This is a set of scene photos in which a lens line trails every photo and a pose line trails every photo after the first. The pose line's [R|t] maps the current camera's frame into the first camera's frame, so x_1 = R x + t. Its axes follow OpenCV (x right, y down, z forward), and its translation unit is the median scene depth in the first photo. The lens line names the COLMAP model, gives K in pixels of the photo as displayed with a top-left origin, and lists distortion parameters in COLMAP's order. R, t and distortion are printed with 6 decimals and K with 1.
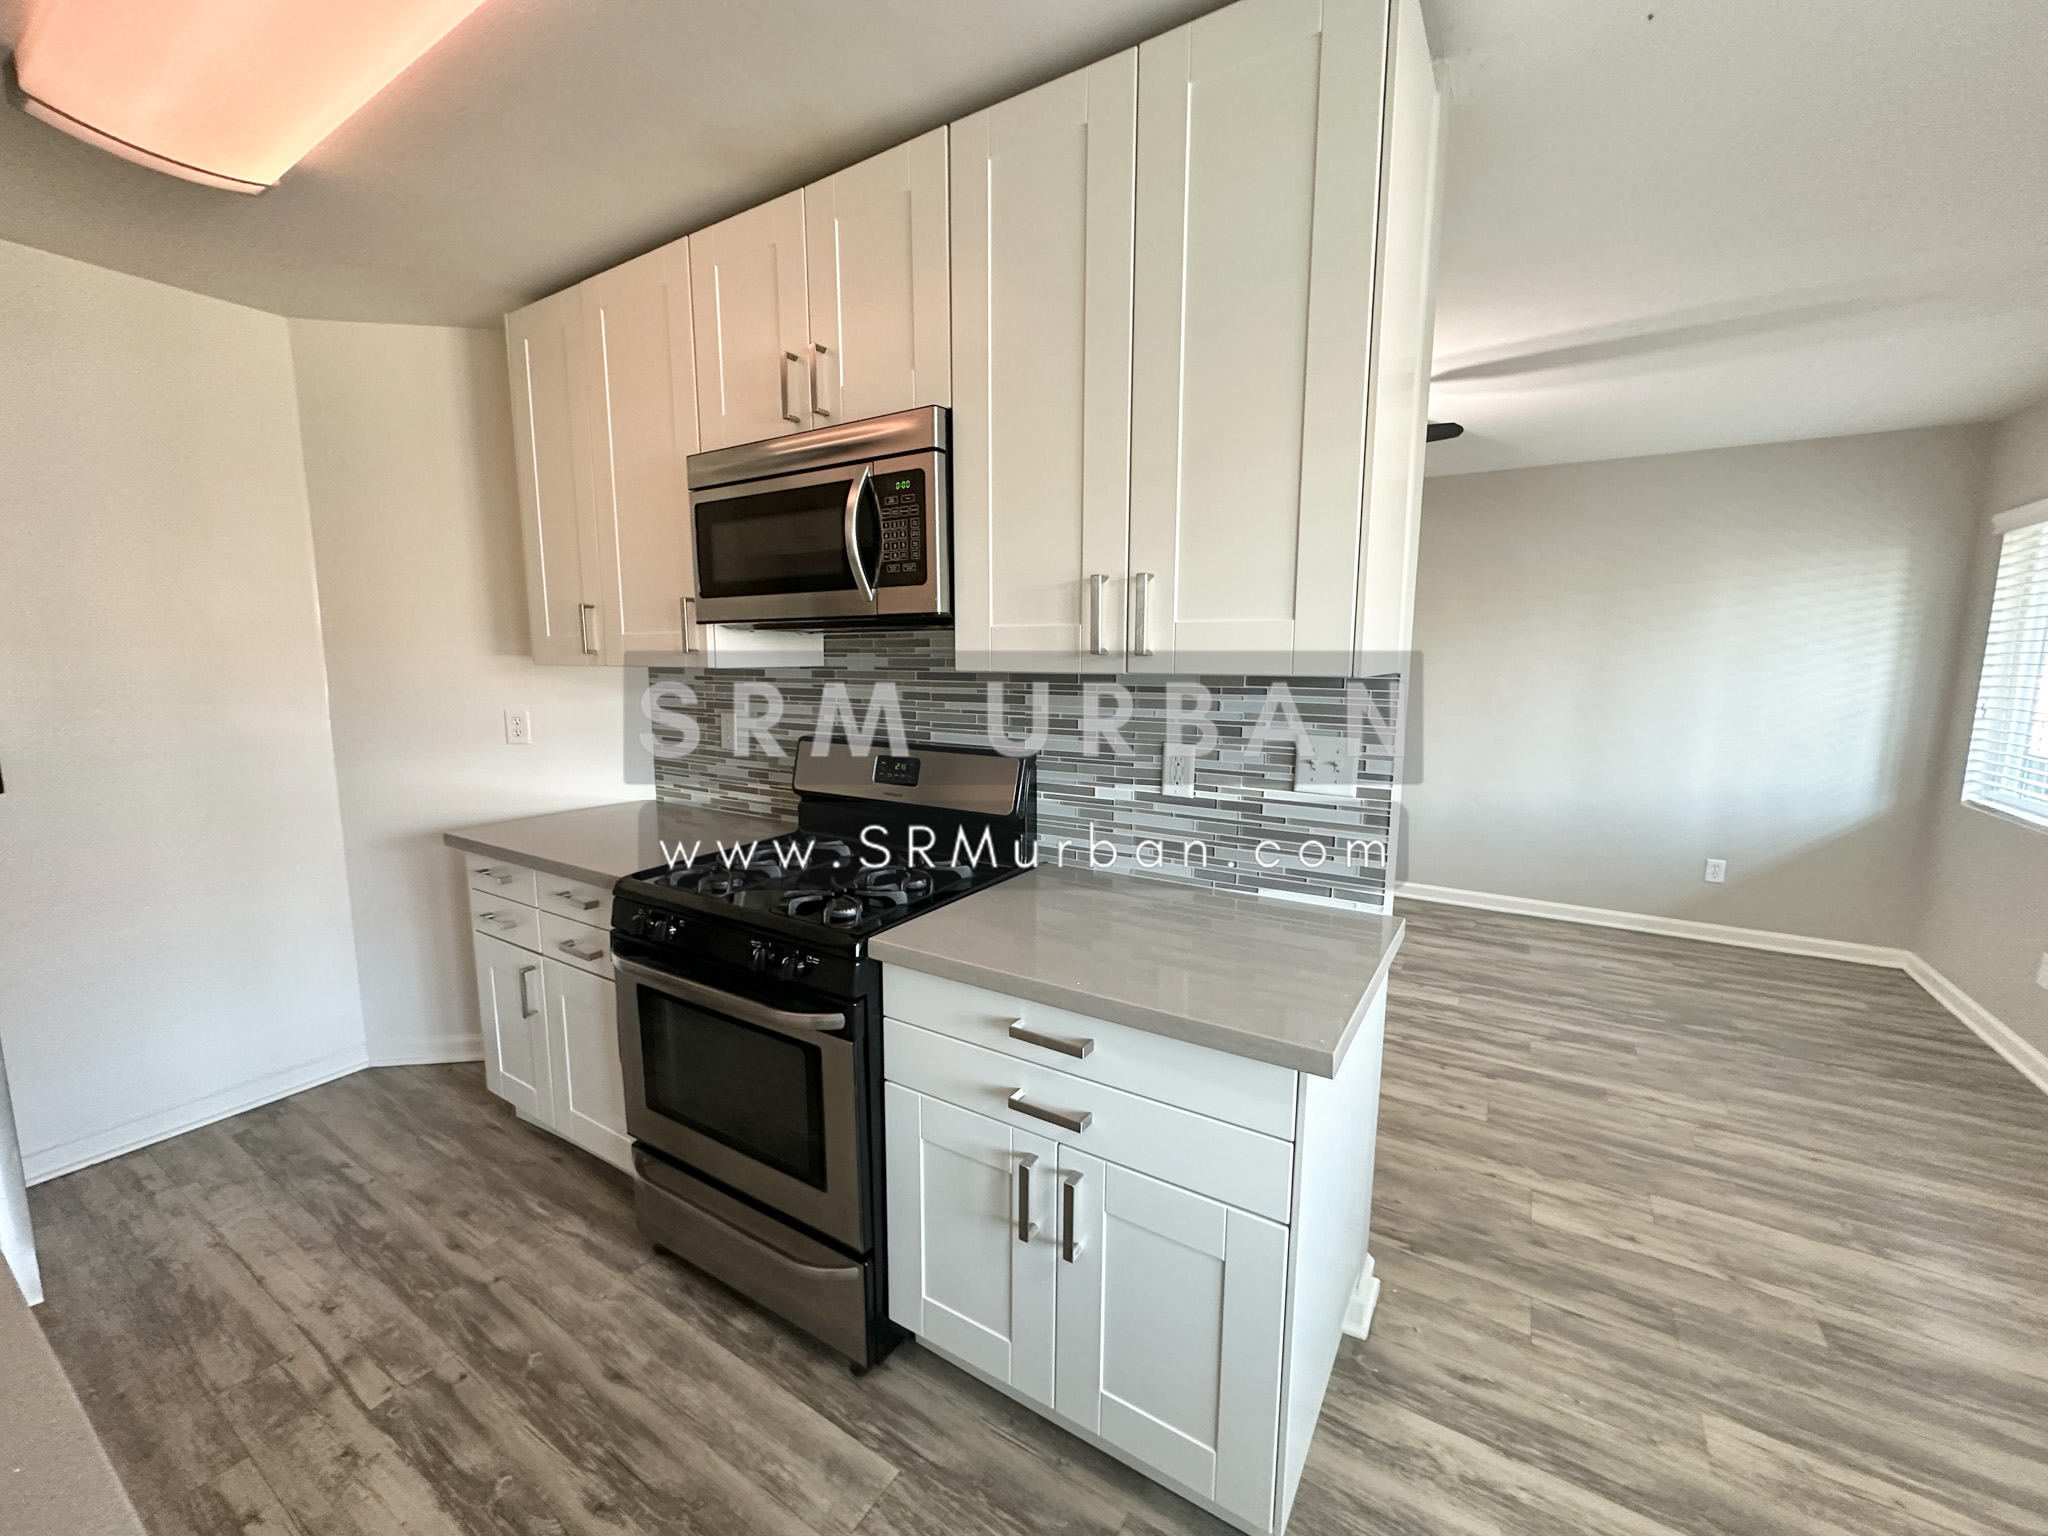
lens RADIAL K [[814.8, 0, 1024.9], [0, 814.8, 763.7], [0, 0, 1]] dist [-0.001907, 0.000338]
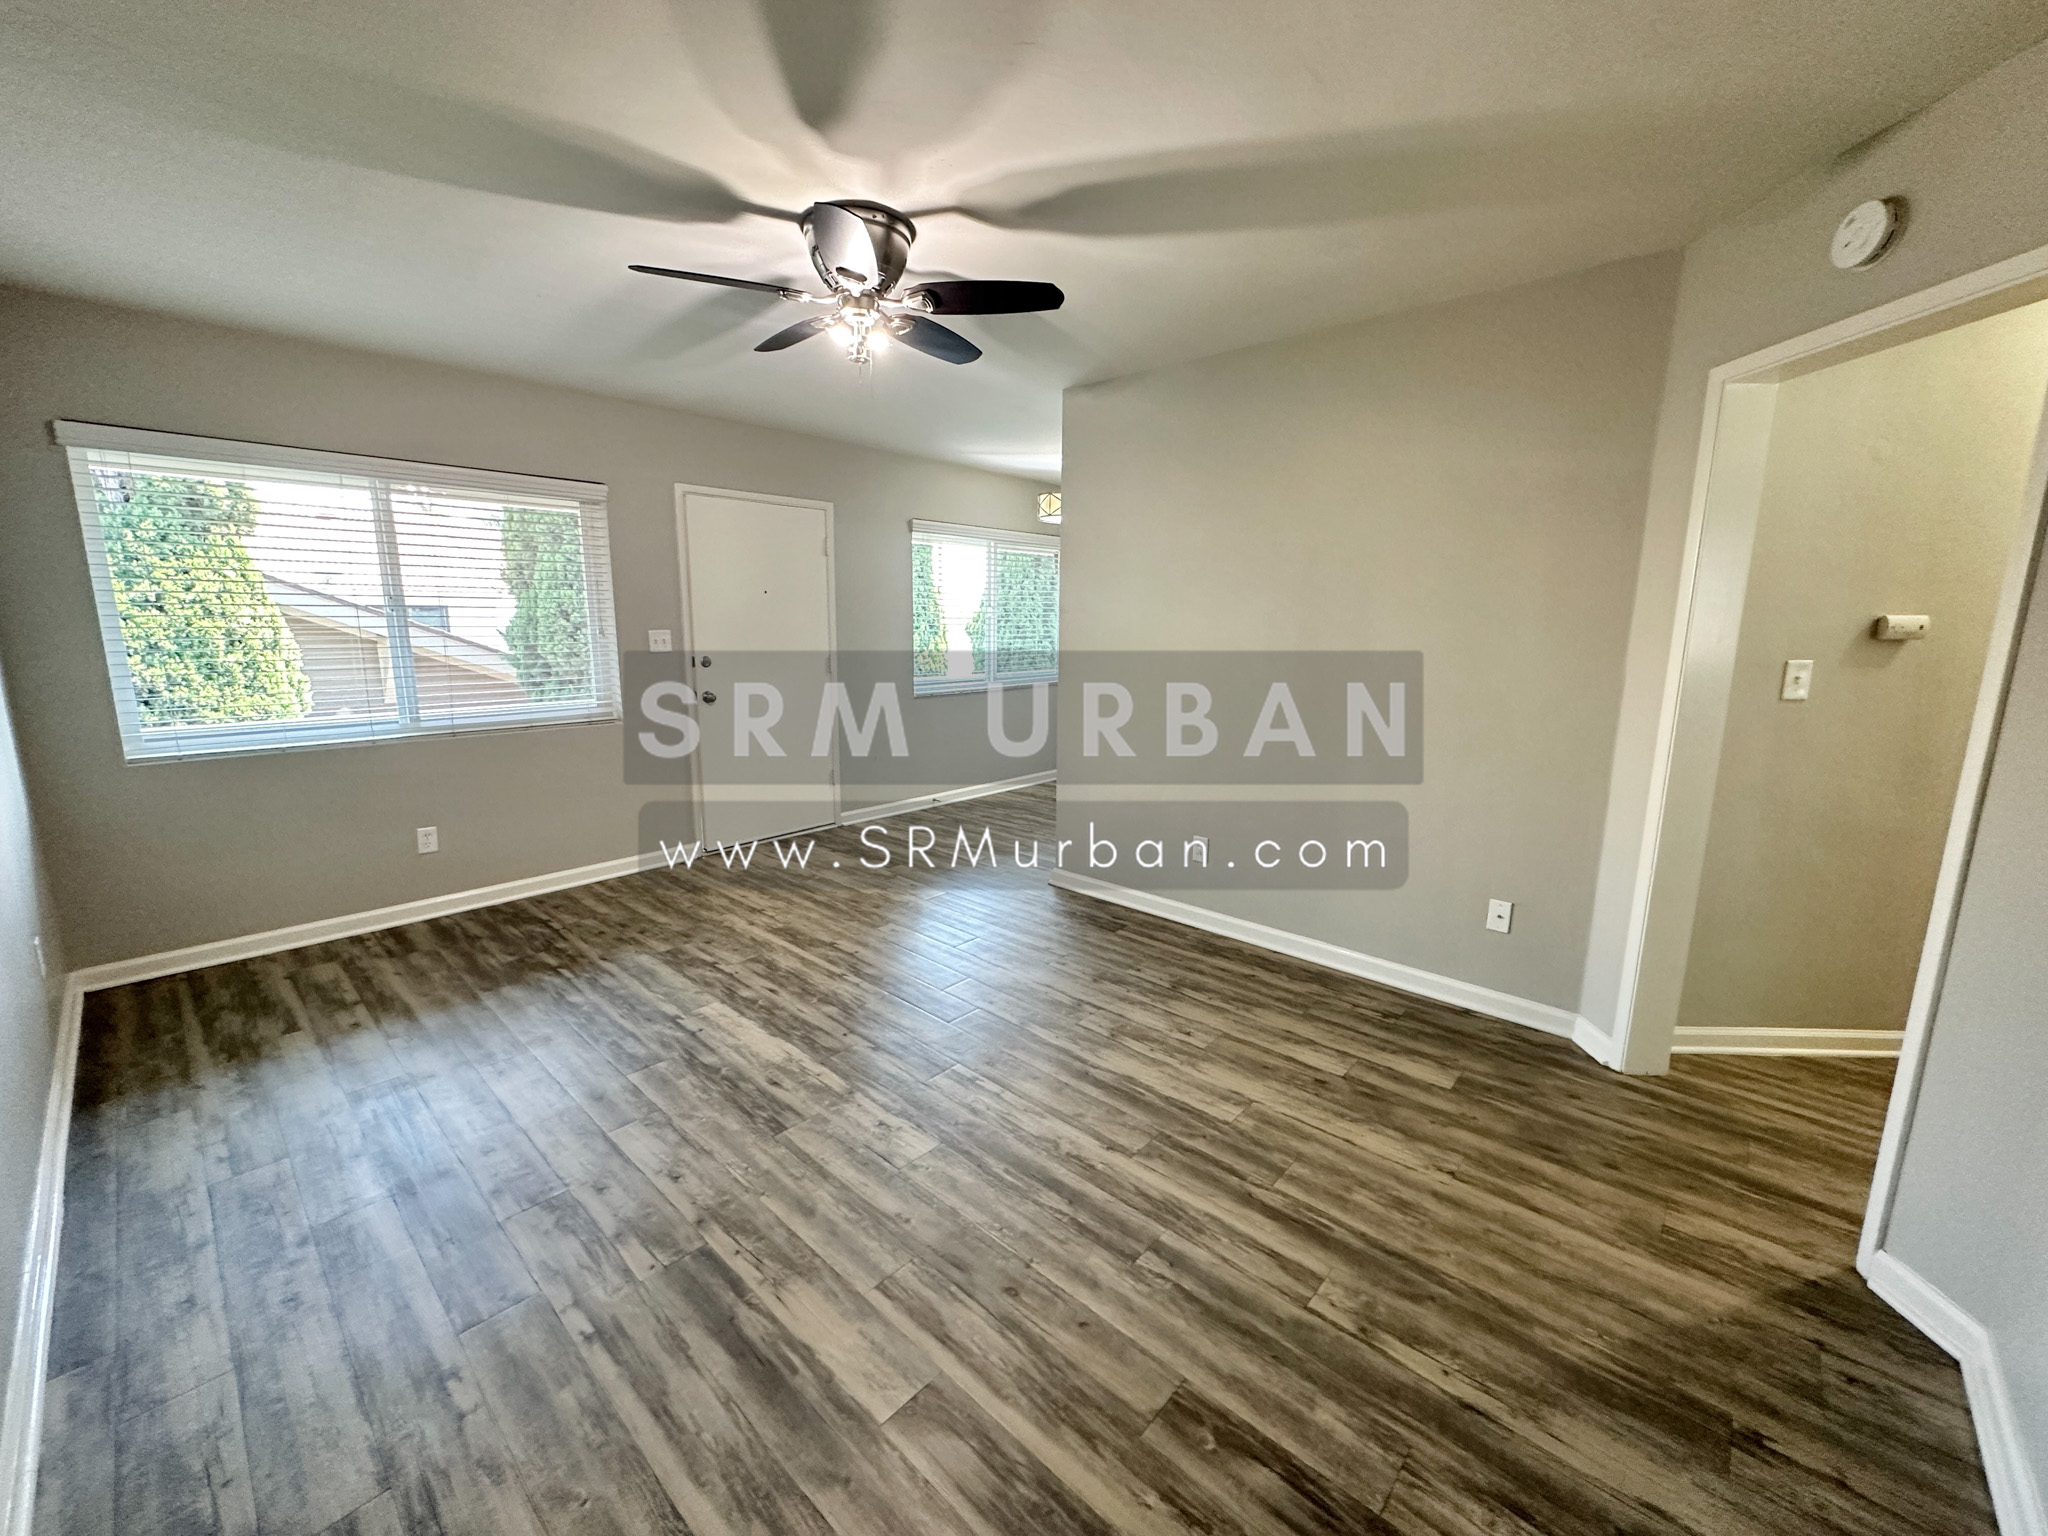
lens RADIAL K [[814.8, 0, 1027.4], [0, 814.8, 757.8], [0, 0, 1]] dist [-0.001907, 0.000338]
pose [[-0.984332, -0.045985, 0.170224, 0.117205], [0.006890, 0.954626, 0.297727, -0.408723], [-0.176191, 0.294235, -0.939352, 3.197059]]
